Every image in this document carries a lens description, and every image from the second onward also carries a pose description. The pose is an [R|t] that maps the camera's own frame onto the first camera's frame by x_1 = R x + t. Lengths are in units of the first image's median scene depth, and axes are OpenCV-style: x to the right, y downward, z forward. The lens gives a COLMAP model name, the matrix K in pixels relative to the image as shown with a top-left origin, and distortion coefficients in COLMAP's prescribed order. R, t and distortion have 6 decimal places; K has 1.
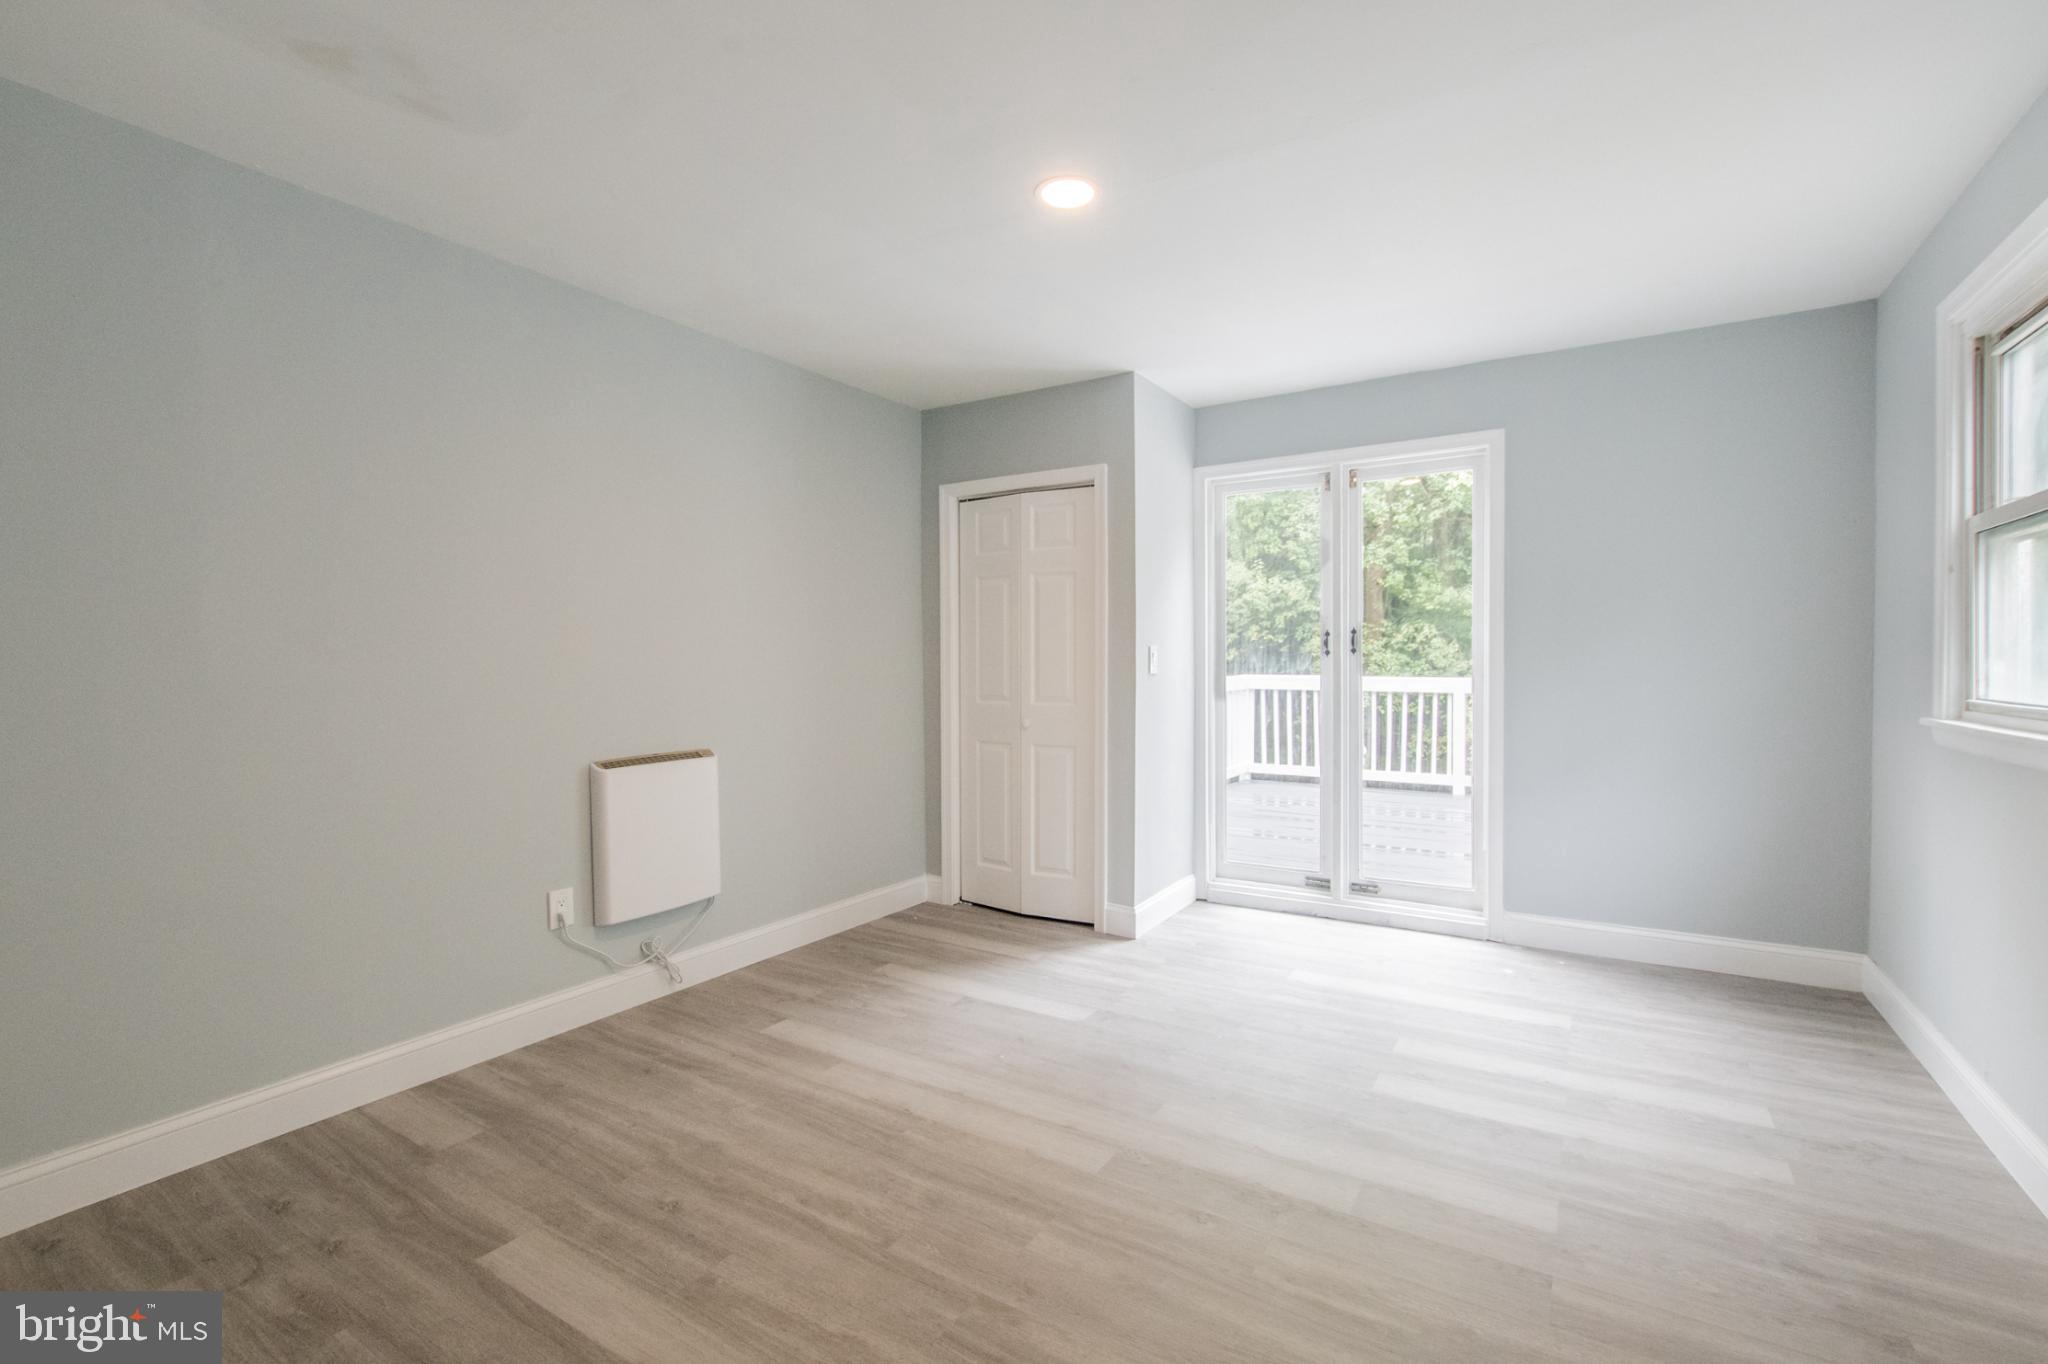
lens RADIAL K [[898.7, 0, 1024.0], [0, 898.7, 682.0], [0, 0, 1]] dist [0.000816, 0.000114]
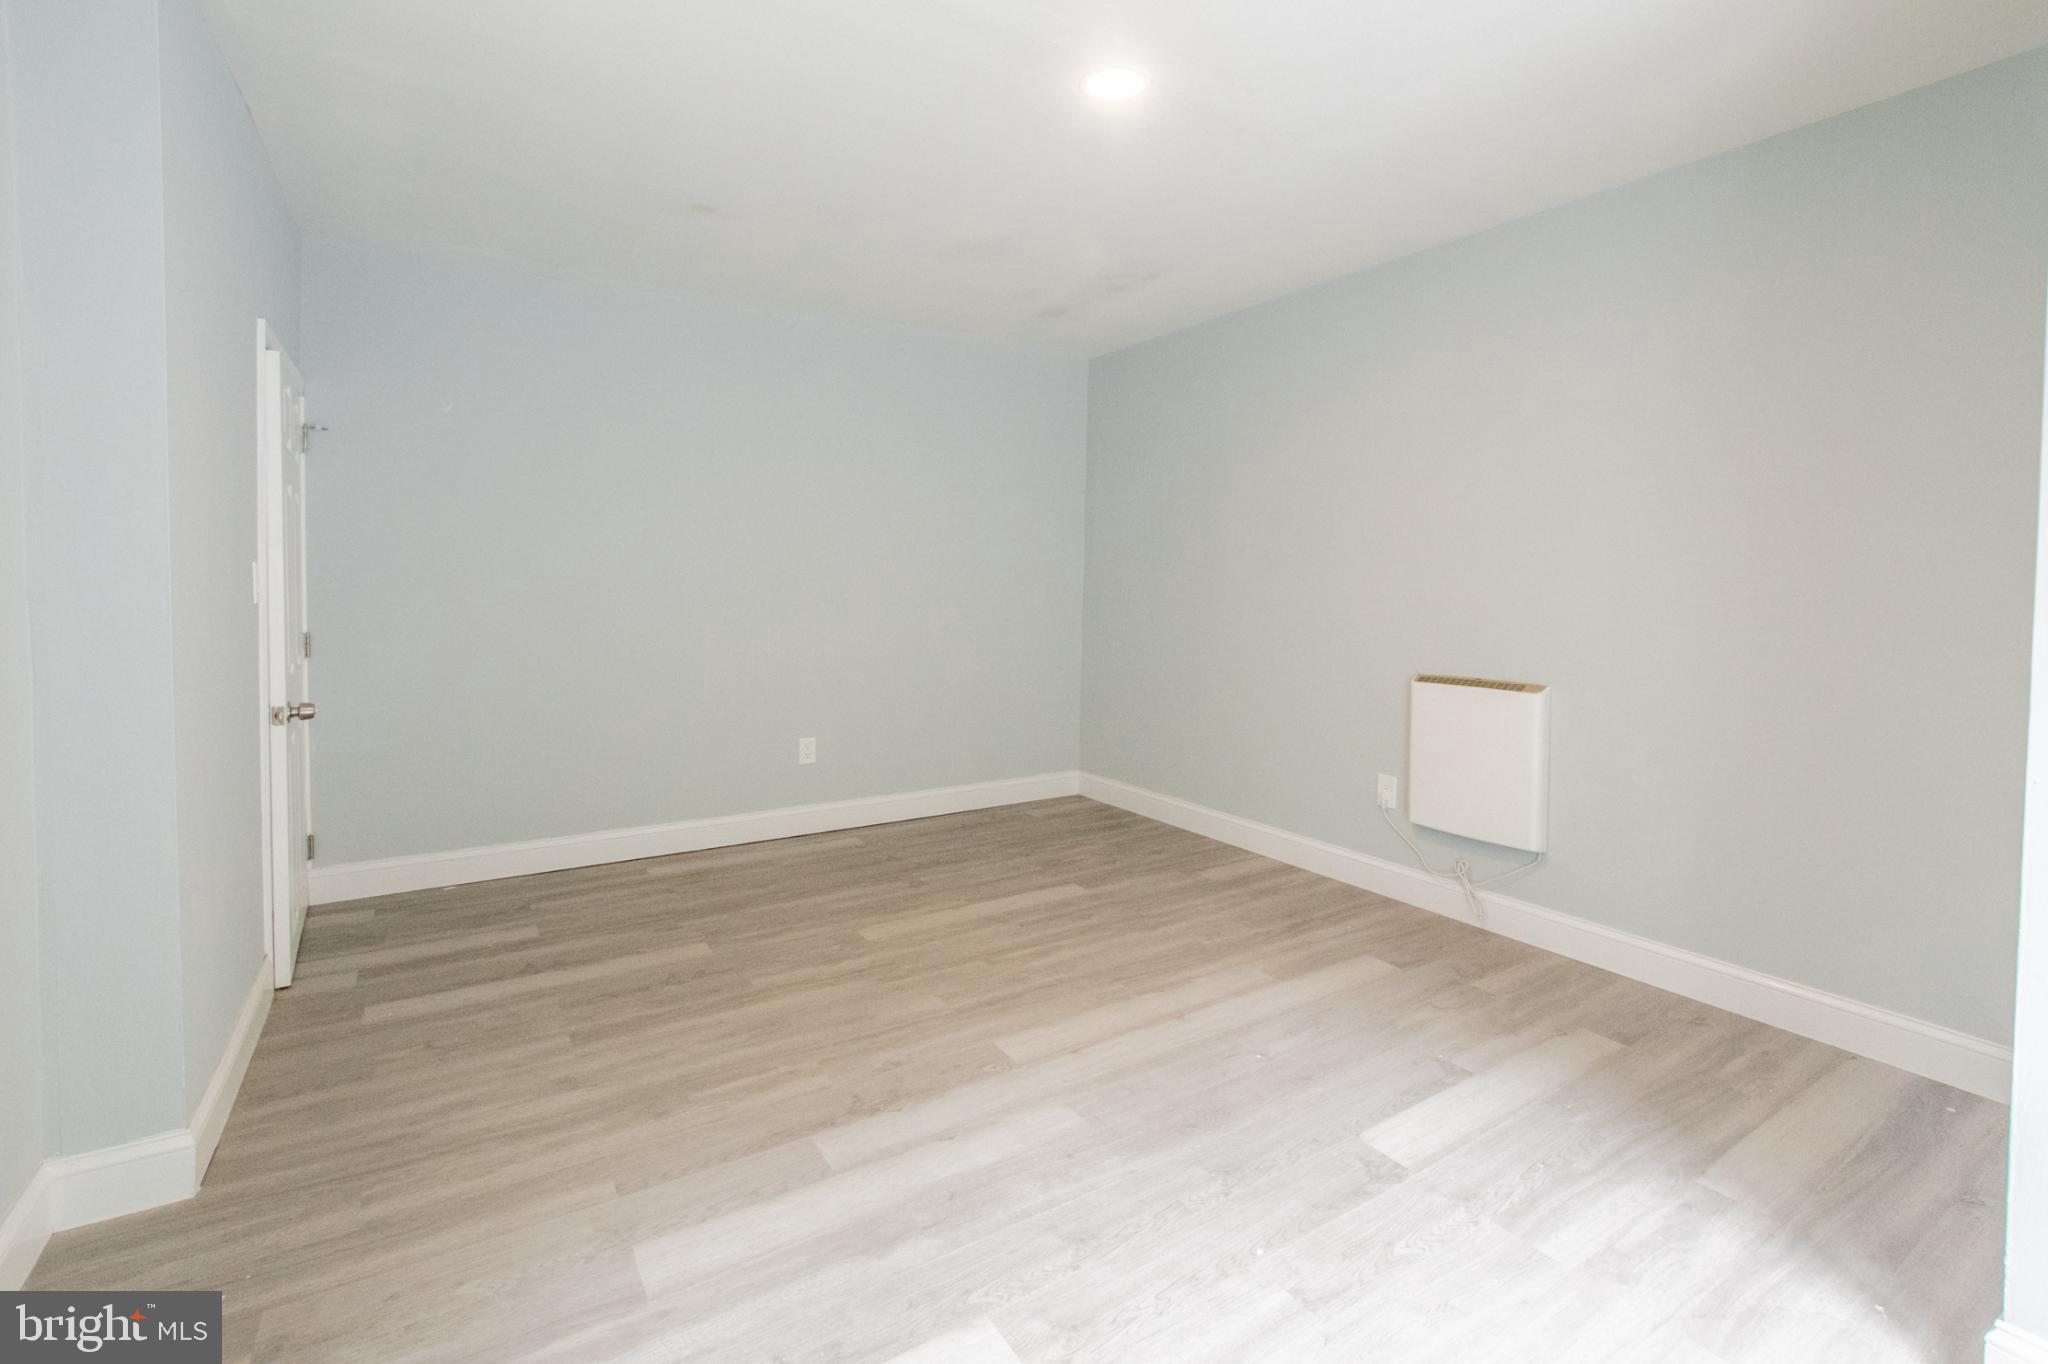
lens RADIAL K [[898.7, 0, 1024.0], [0, 898.7, 682.0], [0, 0, 1]] dist [0.000816, 0.000114]
pose [[-0.422823, 0.099161, -0.900771, 0.839283], [-0.022346, 0.992552, 0.119754, -0.024091], [0.905937, 0.070763, -0.417458, 1.207712]]
